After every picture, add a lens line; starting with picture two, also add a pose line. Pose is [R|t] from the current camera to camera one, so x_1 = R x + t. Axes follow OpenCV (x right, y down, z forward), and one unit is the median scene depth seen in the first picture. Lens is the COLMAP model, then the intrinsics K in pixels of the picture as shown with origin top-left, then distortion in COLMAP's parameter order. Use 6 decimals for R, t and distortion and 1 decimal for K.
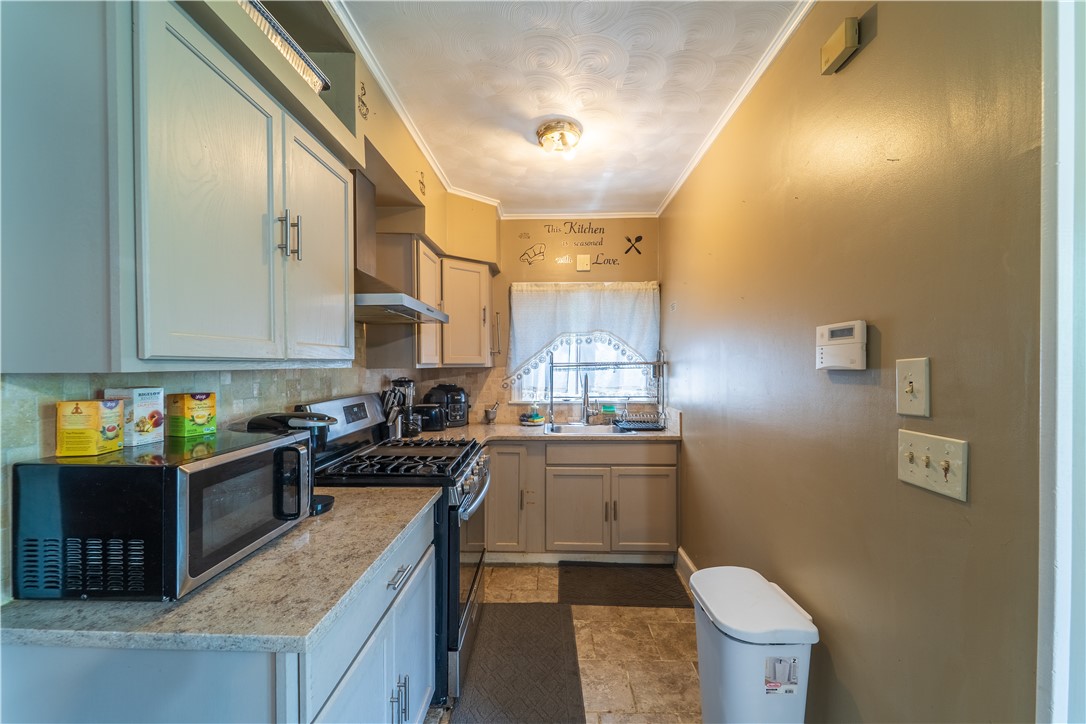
lens RADIAL K [[442.2, 0, 539.8], [0, 442.2, 367.0], [0, 0, 1]] dist [0.015174, 0.000339]
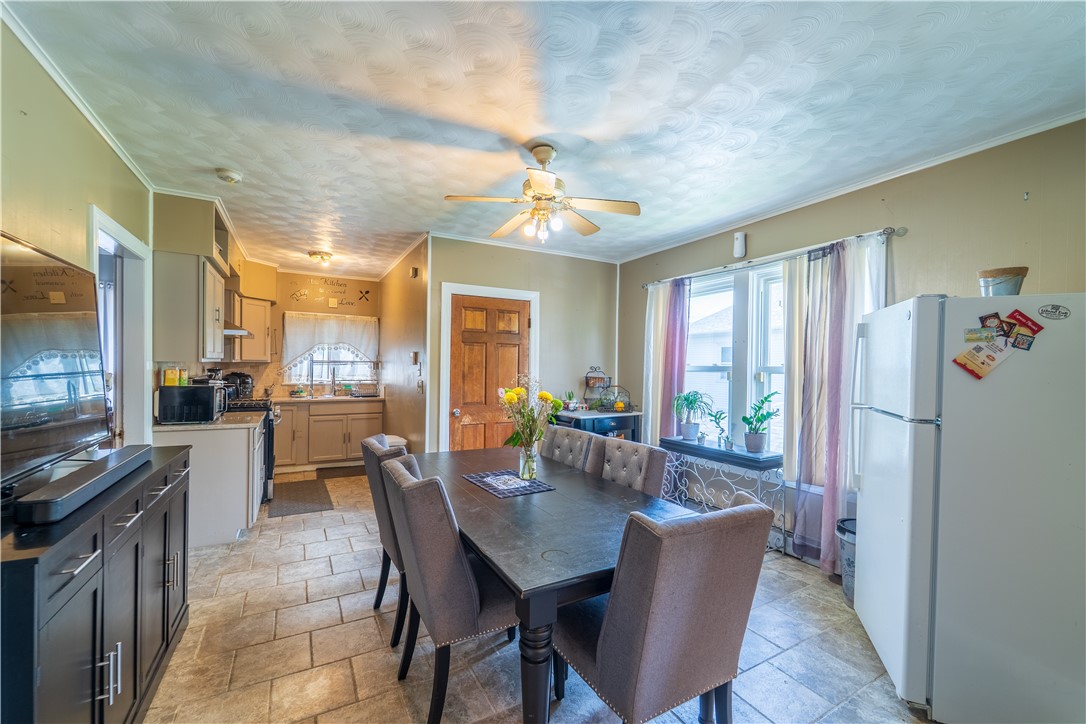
lens RADIAL K [[442.2, 0, 534.8], [0, 442.2, 371.9], [0, 0, 1]] dist [0.015174, 0.000339]
pose [[0.866932, 0.009444, 0.498338, -0.080969], [-0.017075, 0.999796, 0.010757, 0.002218], [-0.498134, -0.017835, 0.866916, -0.917838]]
